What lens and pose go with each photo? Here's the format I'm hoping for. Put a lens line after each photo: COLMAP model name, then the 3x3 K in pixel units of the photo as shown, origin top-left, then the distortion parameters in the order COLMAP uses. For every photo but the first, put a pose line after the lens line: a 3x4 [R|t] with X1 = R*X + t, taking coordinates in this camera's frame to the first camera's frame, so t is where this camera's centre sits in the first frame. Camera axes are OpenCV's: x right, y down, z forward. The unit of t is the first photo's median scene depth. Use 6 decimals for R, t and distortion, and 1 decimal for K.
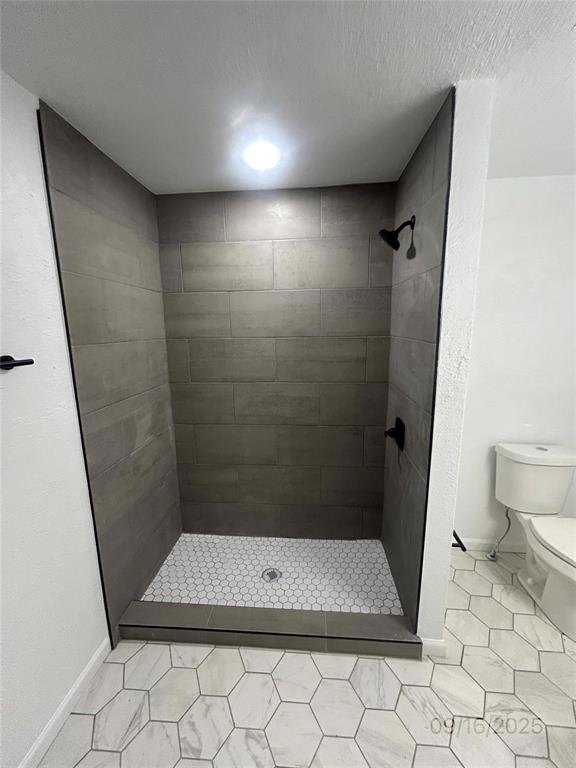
lens RADIAL K [[309.2, 0, 287.4], [0, 309.2, 386.1], [0, 0, 1]] dist [-0.001906, 0.000135]
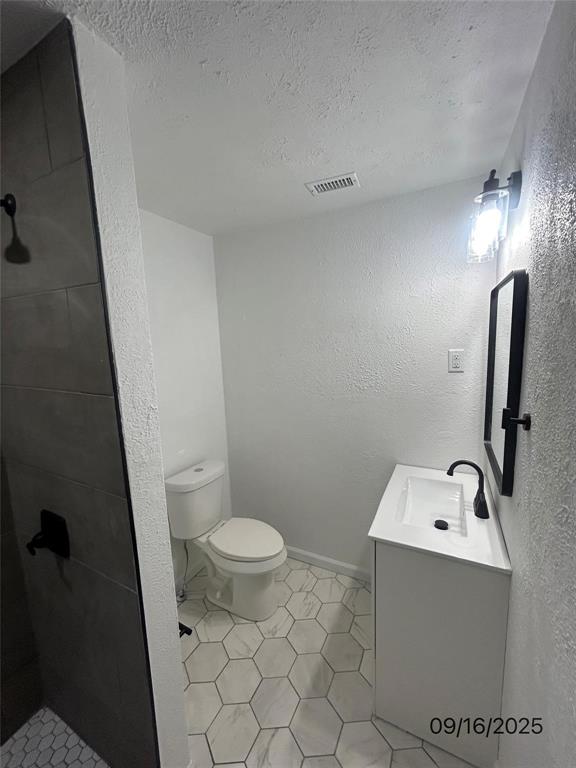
lens RADIAL K [[309.2, 0, 292.0], [0, 309.2, 384.9], [0, 0, 1]] dist [-0.001906, 0.000135]
pose [[0.378550, -0.128571, 0.916608, 0.006287], [0.201799, 0.977946, 0.053834, -0.080853], [-0.903314, 0.164592, 0.396147, 0.253723]]
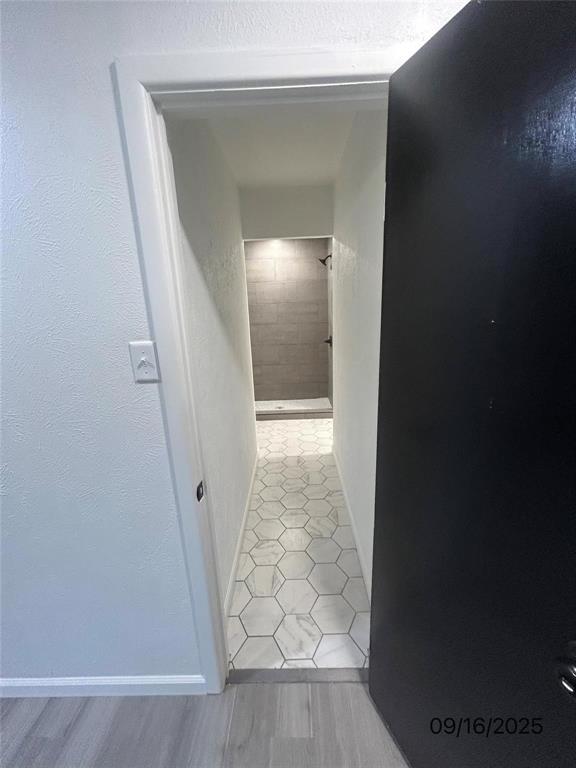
lens RADIAL K [[309.2, 0, 288.6], [0, 309.2, 382.6], [0, 0, 1]] dist [-0.001906, 0.000135]
pose [[0.997558, -0.043225, 0.054862, -0.113212], [0.038562, 0.995771, 0.083382, 0.248672], [-0.058234, -0.081063, 0.995006, -1.379929]]
